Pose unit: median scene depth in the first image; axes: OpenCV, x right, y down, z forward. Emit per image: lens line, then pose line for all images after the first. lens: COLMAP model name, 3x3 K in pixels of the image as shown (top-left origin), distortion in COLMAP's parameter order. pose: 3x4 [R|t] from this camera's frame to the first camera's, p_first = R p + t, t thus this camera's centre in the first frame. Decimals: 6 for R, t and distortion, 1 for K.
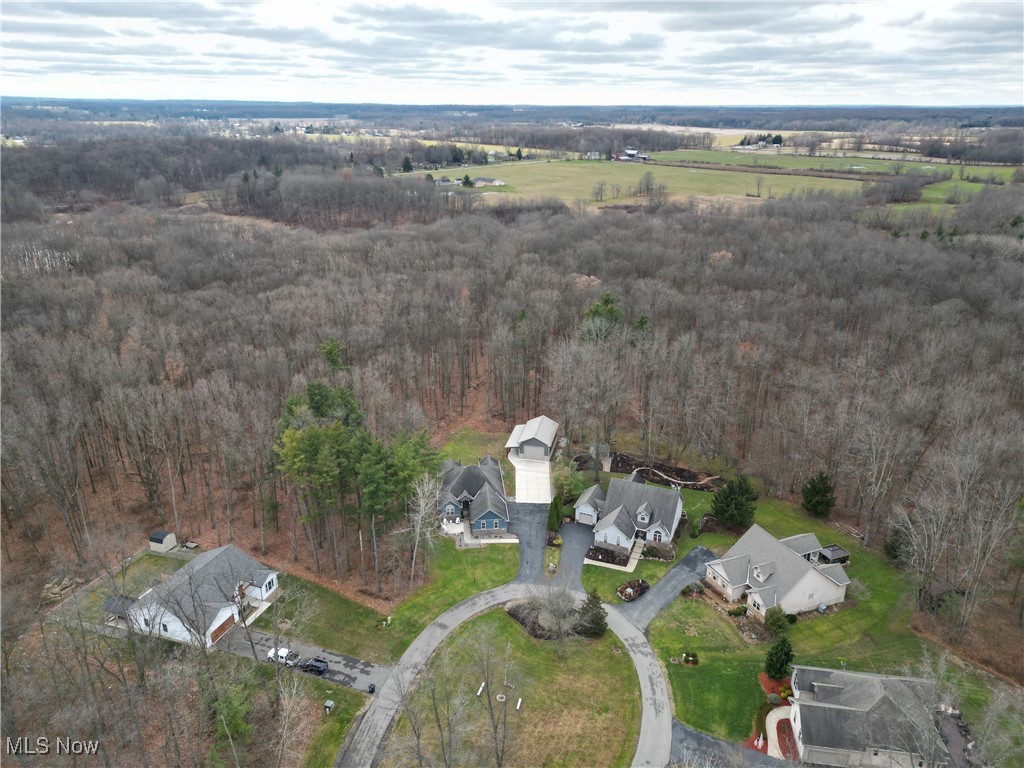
lens RADIAL K [[710.1, 0, 512.0], [0, 710.1, 384.0], [0, 0, 1]] dist [0.102623, -0.109339]
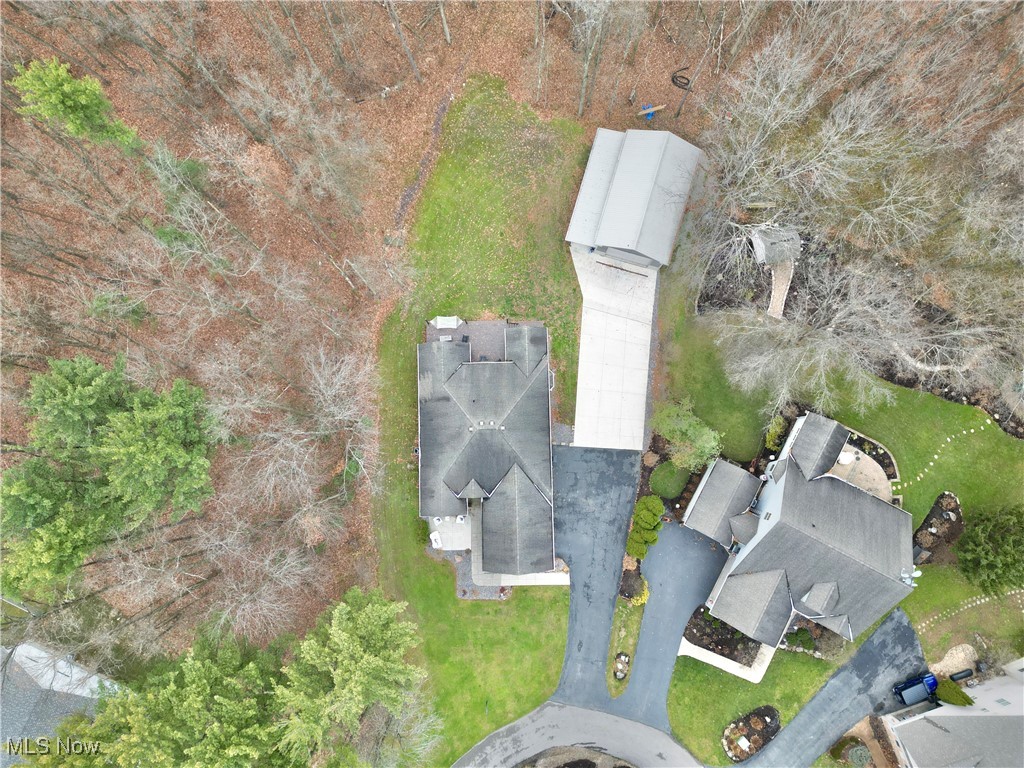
lens RADIAL K [[710.1, 0, 512.0], [0, 710.1, 384.0], [0, 0, 1]] dist [0.102623, -0.109339]
pose [[0.997204, 0.072357, -0.018678, -0.035568], [-0.014854, 0.436877, 0.899399, -0.342369], [0.073238, -0.896607, 0.436730, 0.880014]]
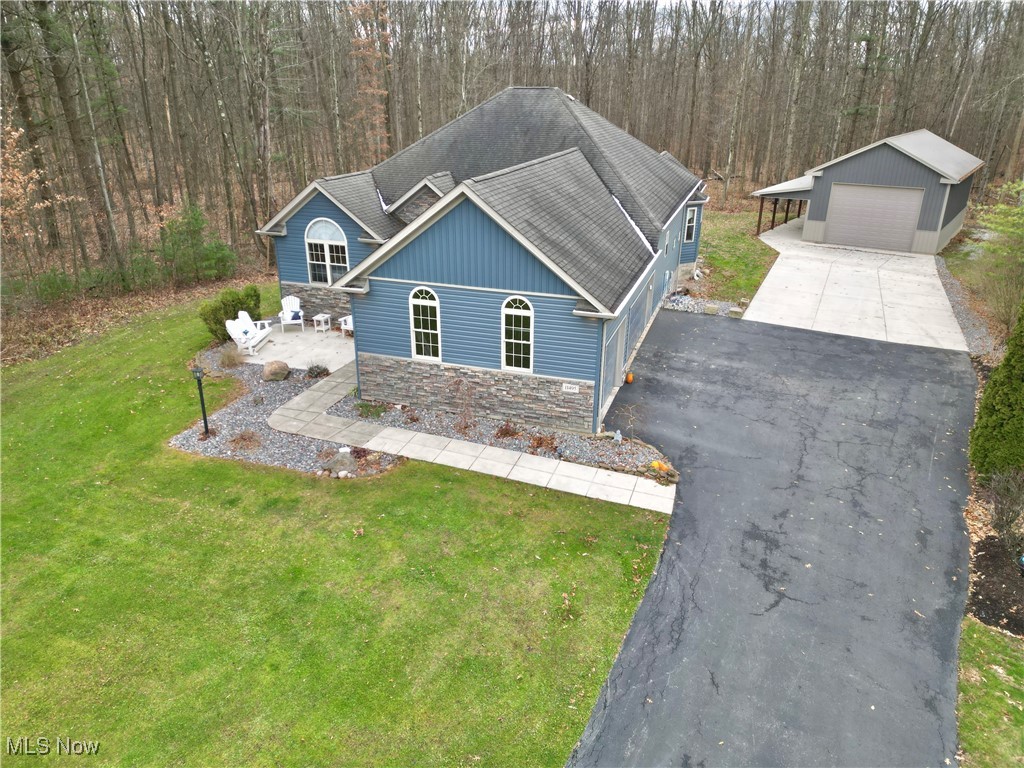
lens RADIAL K [[710.1, 0, 512.0], [0, 710.1, 384.0], [0, 0, 1]] dist [0.102623, -0.109339]
pose [[0.913028, 0.154717, -0.377416, 0.025442], [-0.148489, 0.987856, 0.045741, 0.198096], [0.379909, 0.014280, 0.924913, 0.876218]]
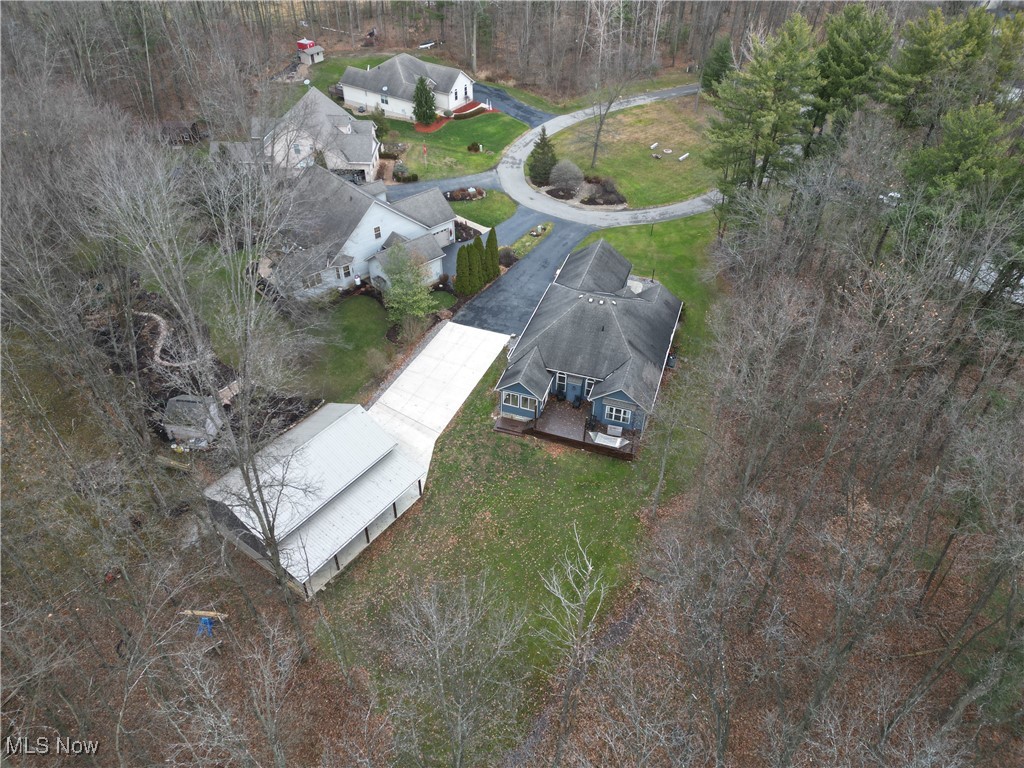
lens RADIAL K [[710.1, 0, 512.0], [0, 710.1, 384.0], [0, 0, 1]] dist [0.102623, -0.109339]
pose [[-0.910870, -0.271521, 0.310793, -0.172176], [0.143069, 0.498628, 0.854928, -0.263435], [-0.387101, 0.823193, -0.415339, 1.337652]]
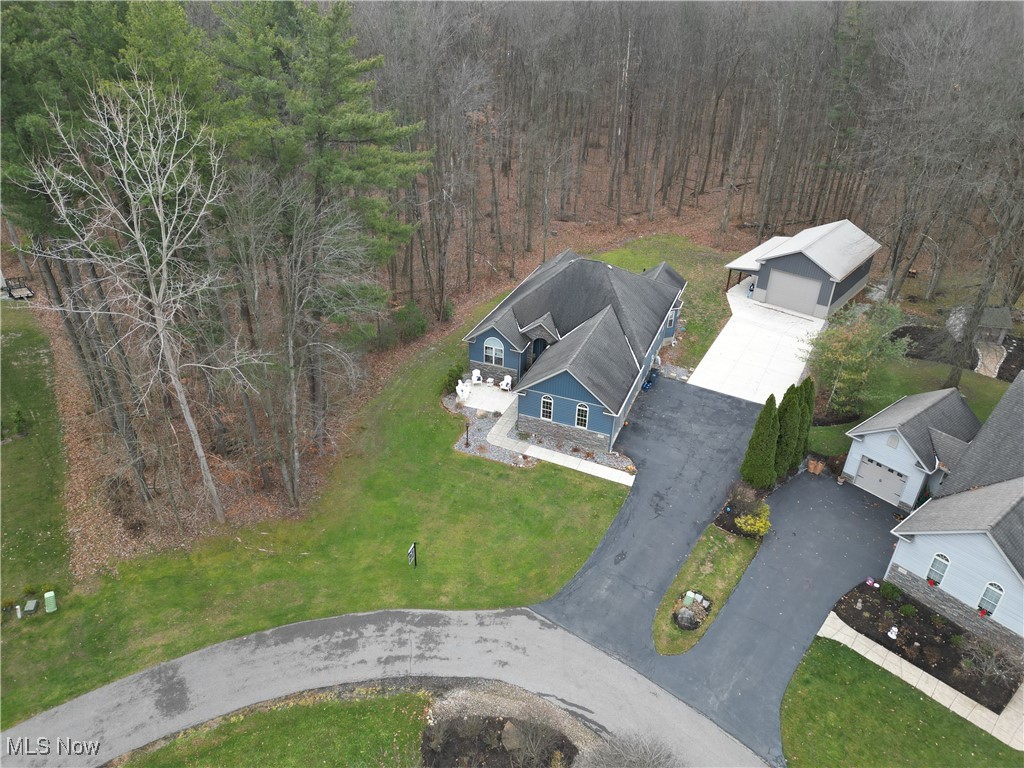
lens RADIAL K [[710.1, 0, 512.0], [0, 710.1, 384.0], [0, 0, 1]] dist [0.102623, -0.109339]
pose [[0.887327, 0.247907, -0.388836, 0.076057], [-0.188507, 0.964533, 0.184776, 0.124156], [0.420852, -0.090658, 0.902588, 0.673665]]
